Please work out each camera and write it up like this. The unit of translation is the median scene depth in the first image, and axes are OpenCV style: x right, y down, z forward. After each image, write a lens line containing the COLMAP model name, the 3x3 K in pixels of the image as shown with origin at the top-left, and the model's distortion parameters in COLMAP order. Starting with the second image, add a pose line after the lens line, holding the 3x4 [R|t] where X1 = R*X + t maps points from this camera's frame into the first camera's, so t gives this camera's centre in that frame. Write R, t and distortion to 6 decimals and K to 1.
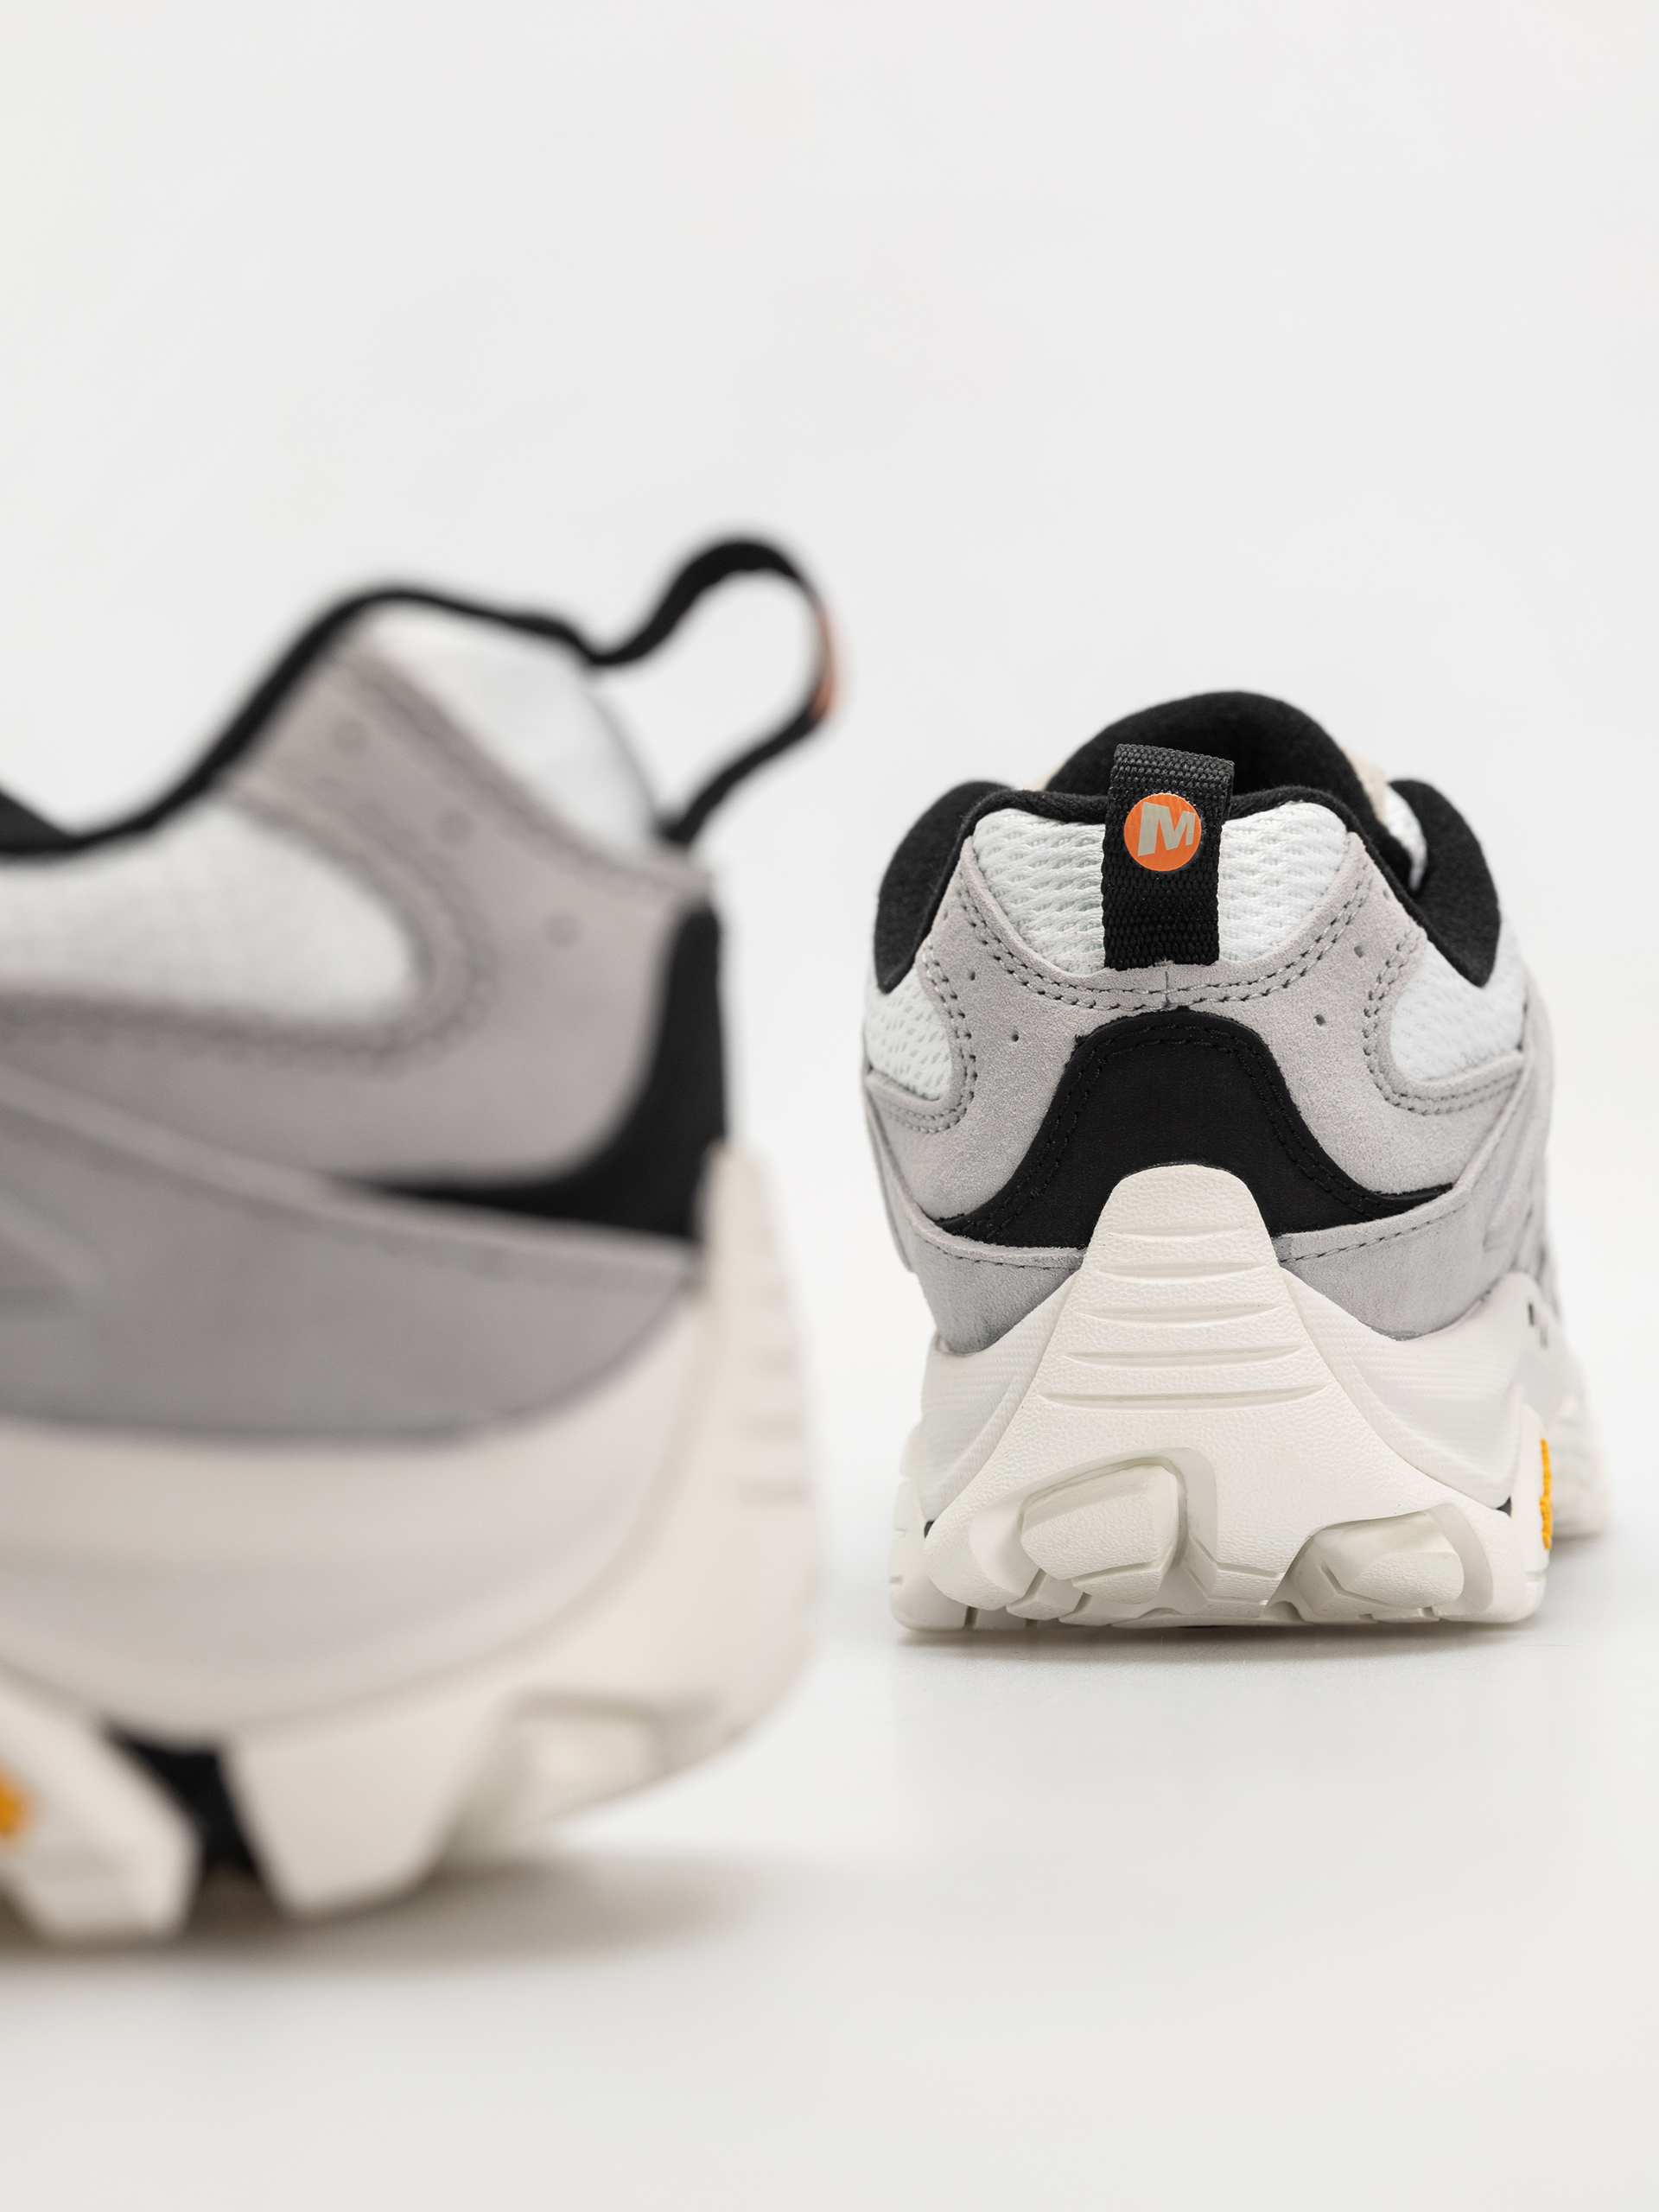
lens RADIAL K [[6976.0, 0, 829.4], [0, 6976.0, 1106.3], [0, 0, 1]] dist [-0.098484, 0.000000]
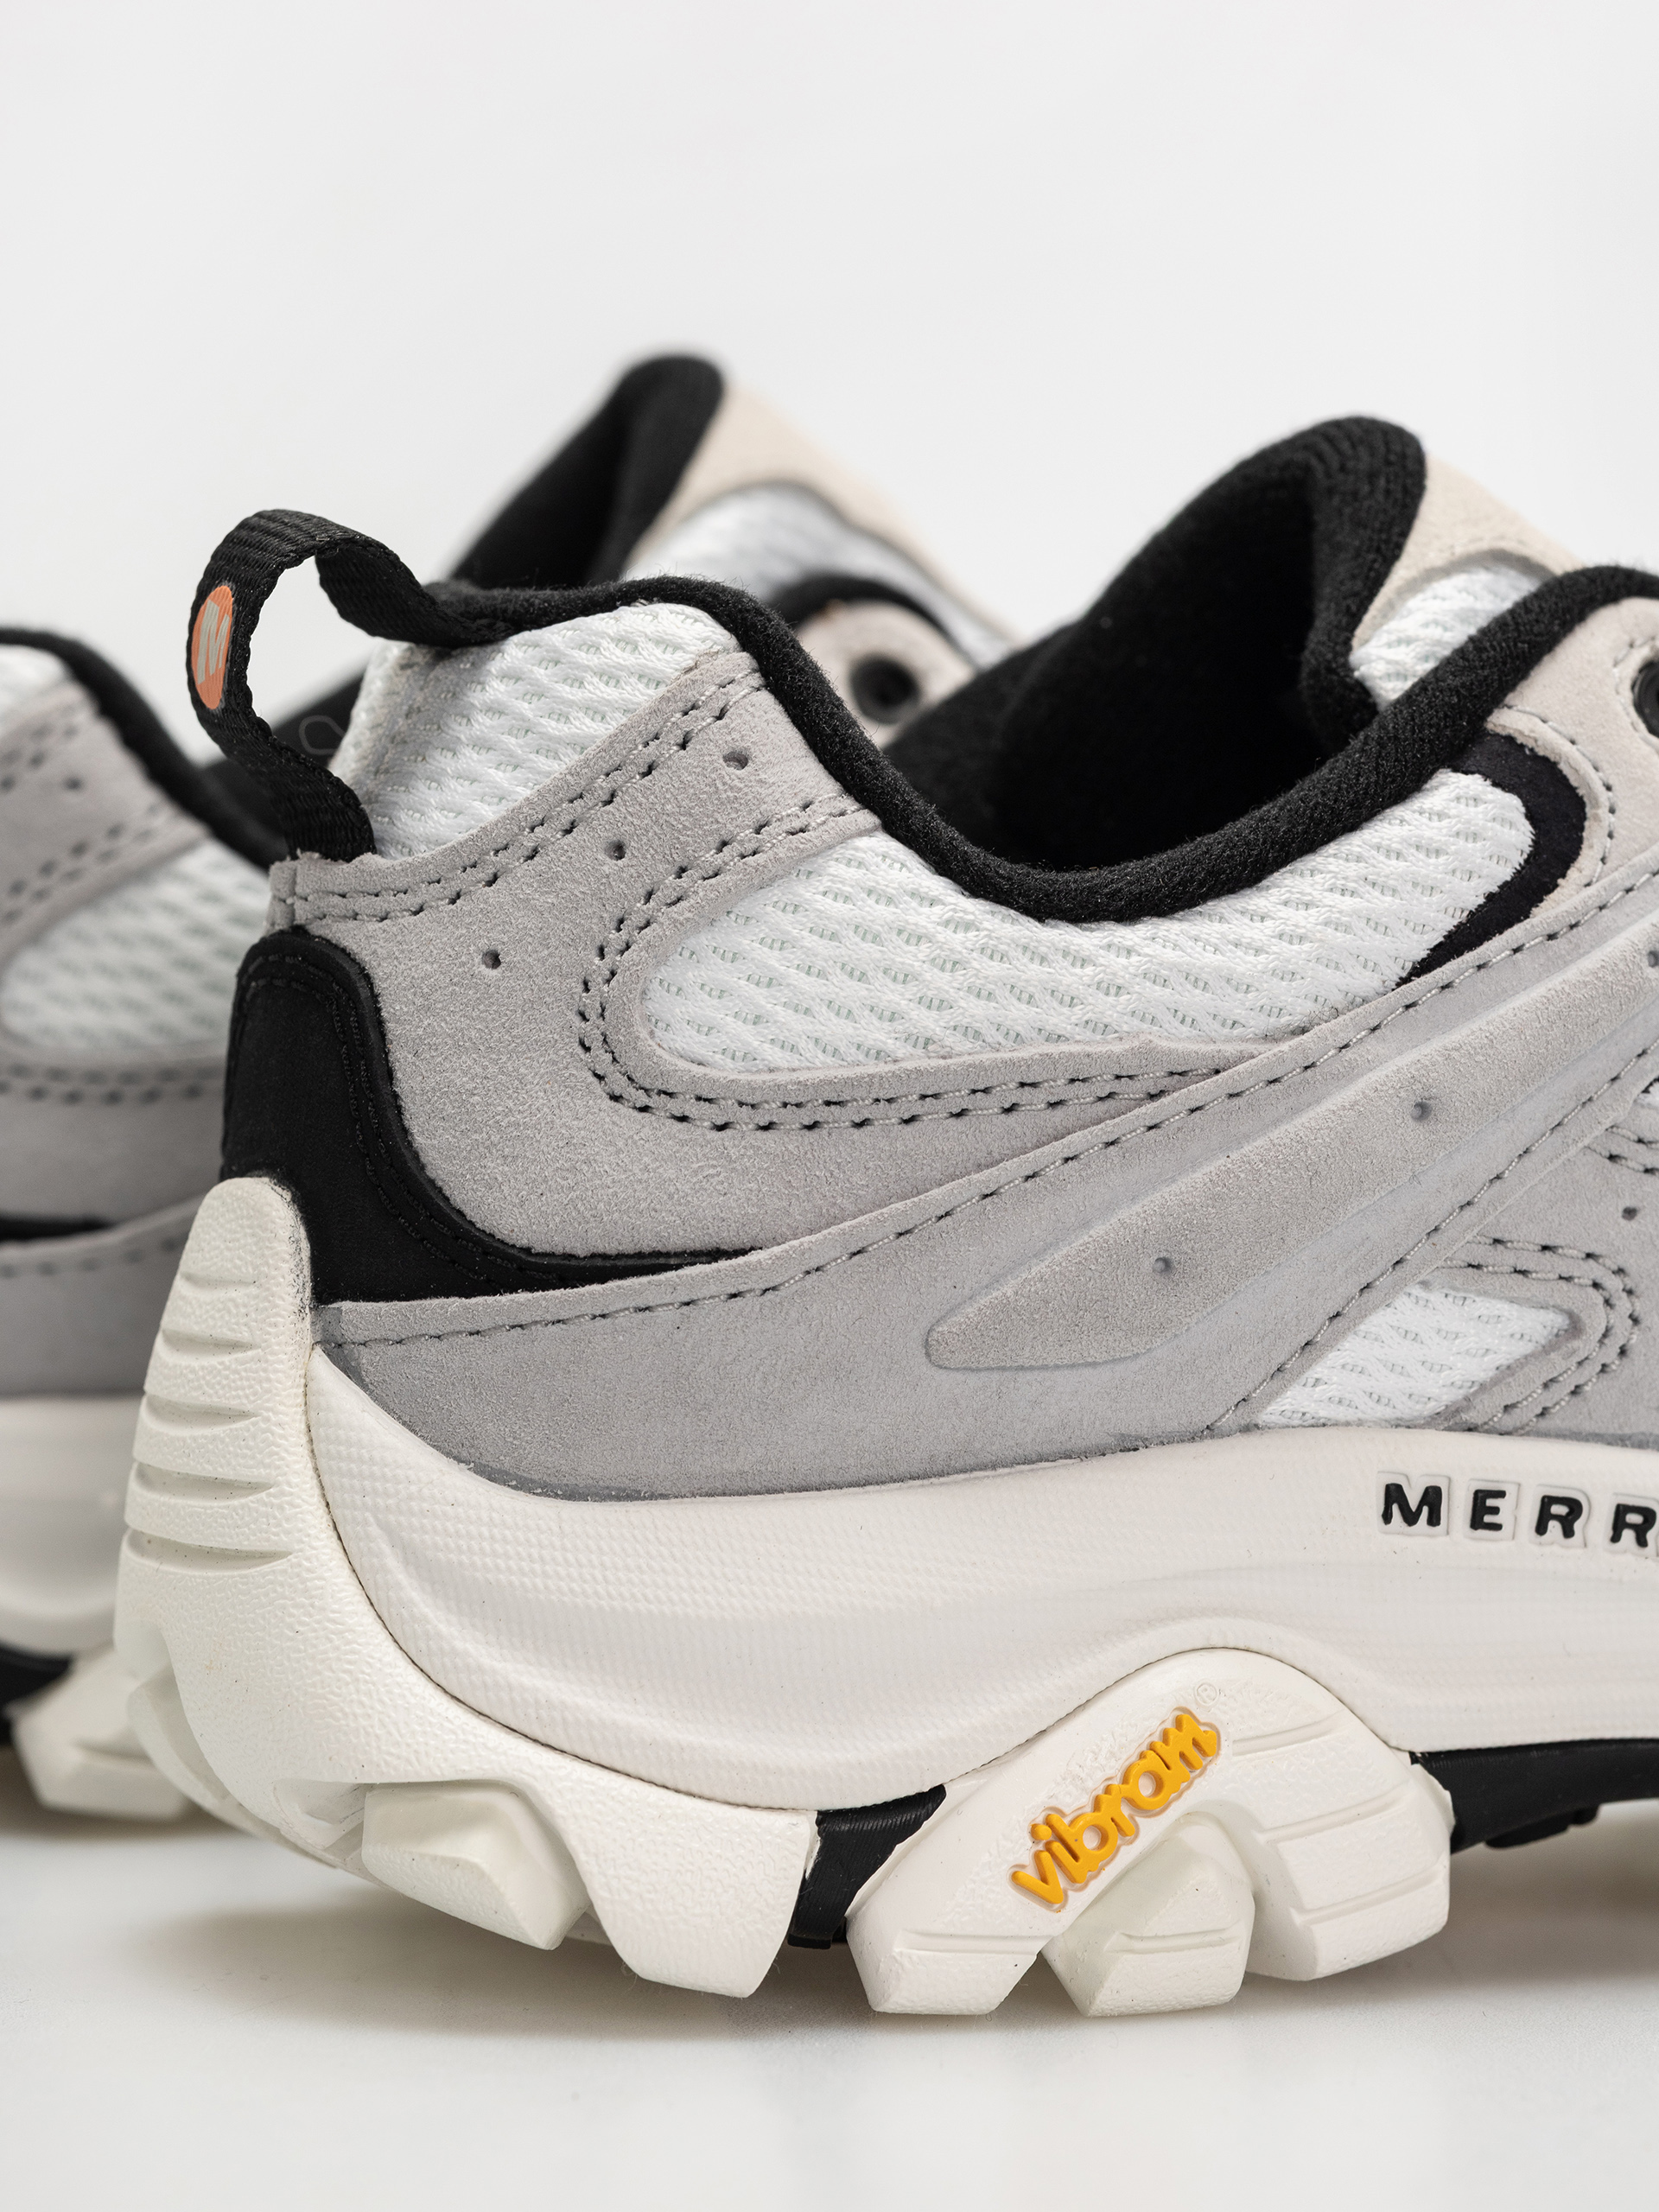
lens RADIAL K [[6976.0, 0, 836.6], [0, 6976.0, 1095.5], [0, 0, 1]] dist [-0.098484, 0.000000]
pose [[0.512620, 0.064740, -0.856171, 0.608448], [-0.041498, 0.997856, 0.050607, -0.032553], [0.857612, 0.009587, 0.514208, 0.715481]]
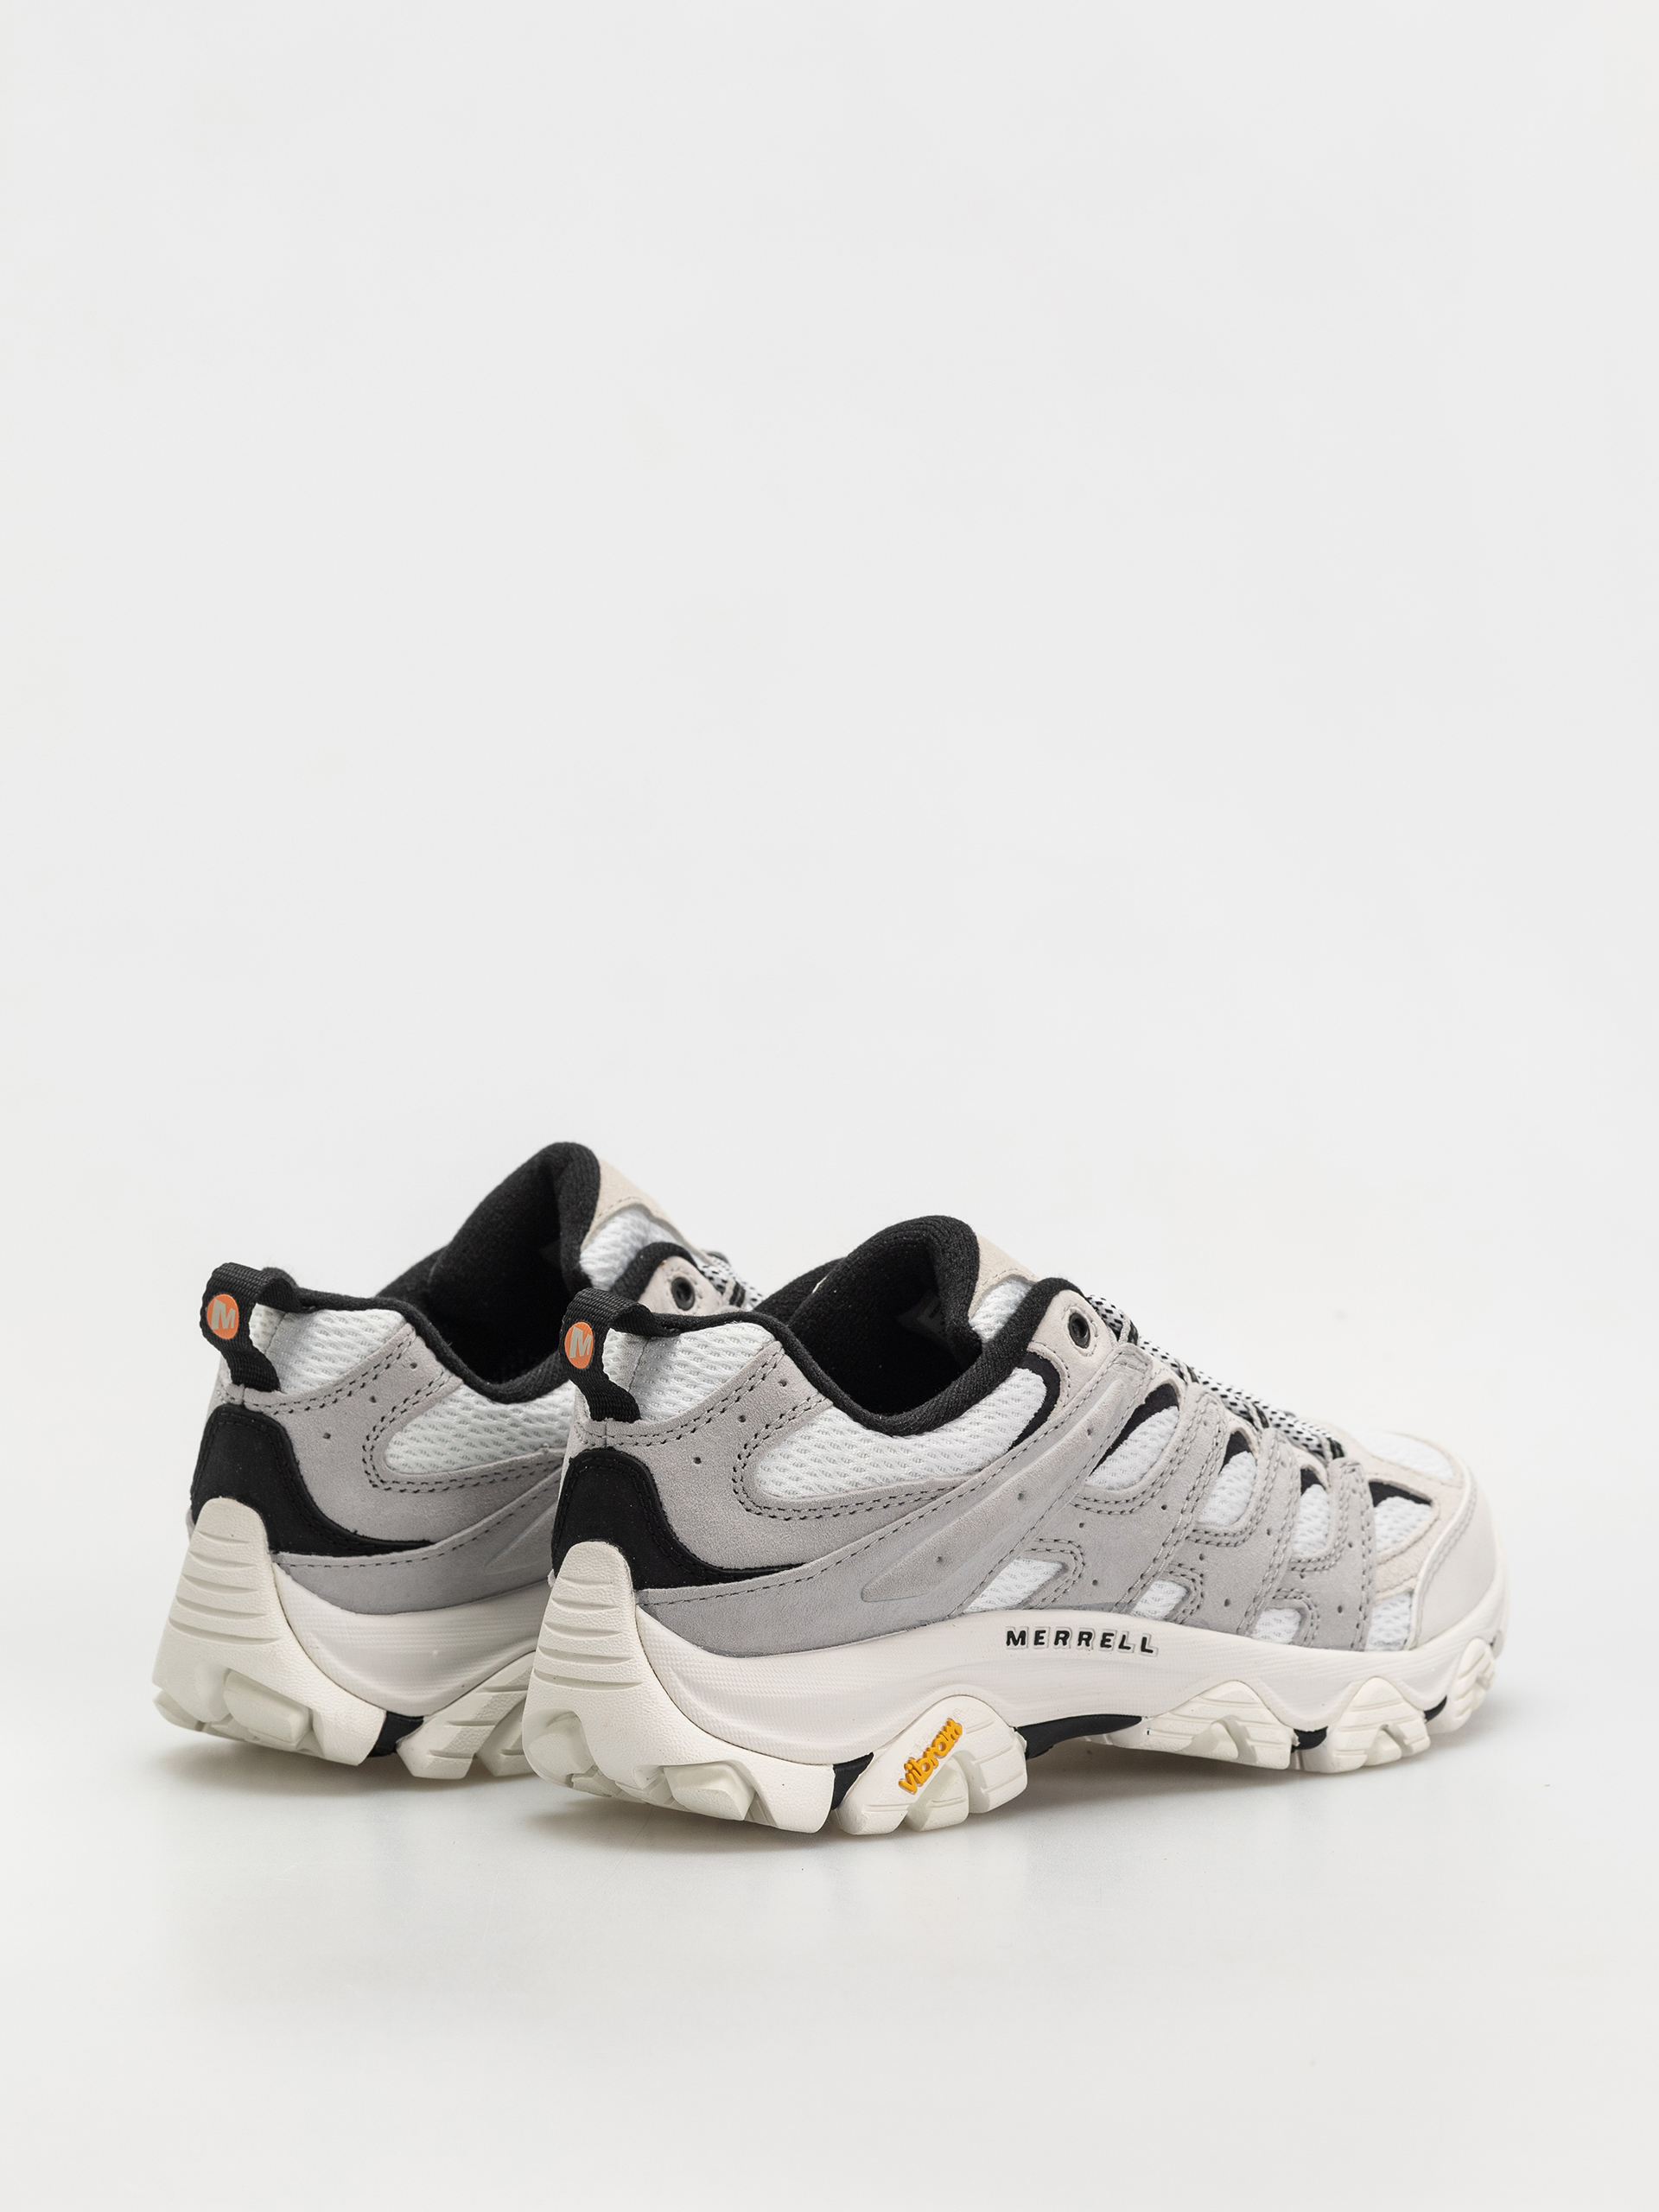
lens RADIAL K [[6976.0, 0, 827.0], [0, 6976.0, 1112.0], [0, 0, 1]] dist [-0.098484, 0.000000]
pose [[0.739895, 0.066875, -0.669390, 1.198091], [-0.024544, 0.997068, 0.072482, -0.215963], [0.672275, -0.037200, 0.739367, -0.199677]]
